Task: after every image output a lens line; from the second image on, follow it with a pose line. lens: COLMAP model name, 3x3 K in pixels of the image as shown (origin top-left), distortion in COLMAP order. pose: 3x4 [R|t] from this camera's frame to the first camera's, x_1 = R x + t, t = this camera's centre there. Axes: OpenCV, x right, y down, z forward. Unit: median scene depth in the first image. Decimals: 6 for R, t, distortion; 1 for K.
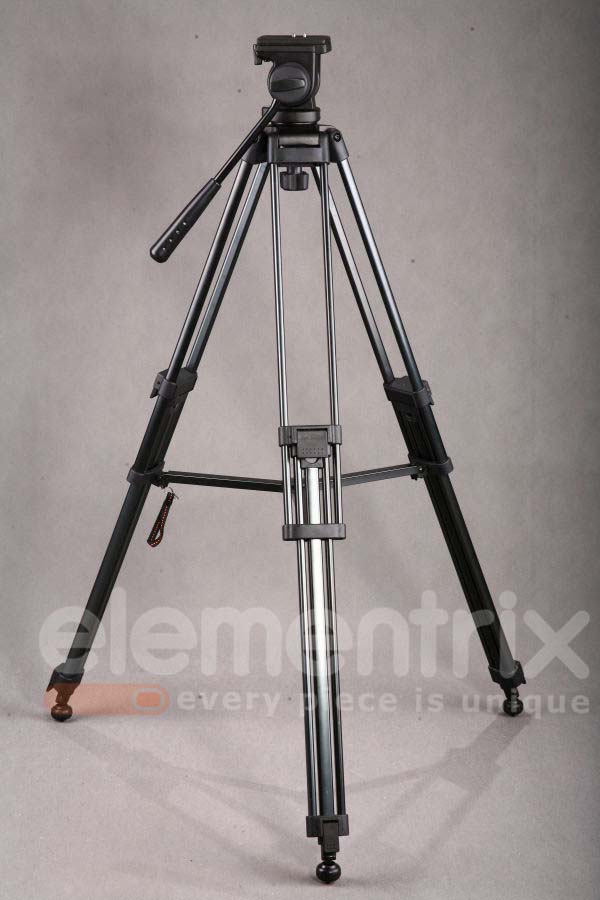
lens RADIAL K [[2532.8, 0, 300.0], [0, 2532.8, 450.0], [0, 0, 1]] dist [-0.043134, -0.633653]
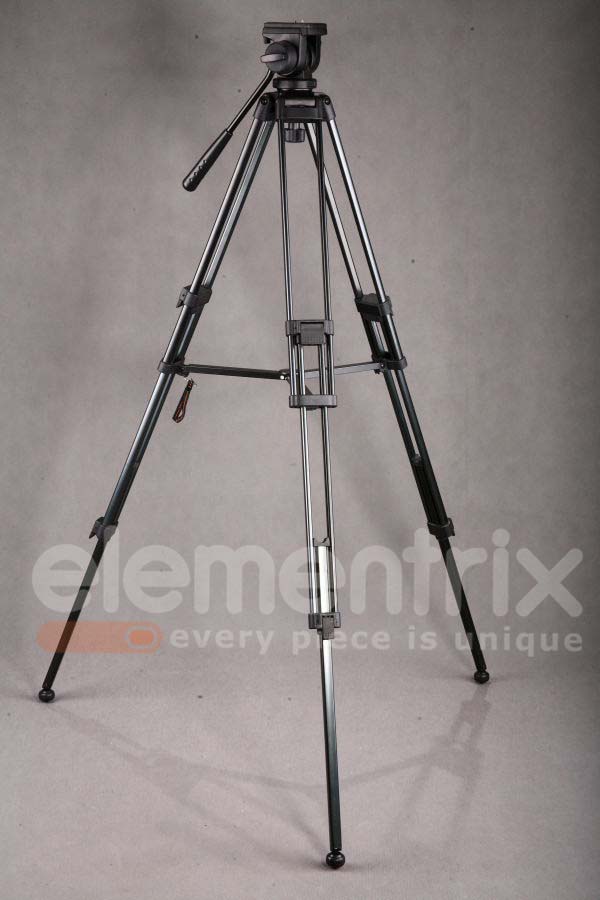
lens RADIAL K [[3352.1, 0, 300.0], [0, 3352.1, 450.0], [0, 0, 1]] dist [-0.952991, -0.365977]
pose [[0.999967, -0.004641, 0.006630, -0.005731], [0.004649, 0.999989, -0.001168, 0.026587], [-0.006625, 0.001198, 0.999977, -0.323822]]
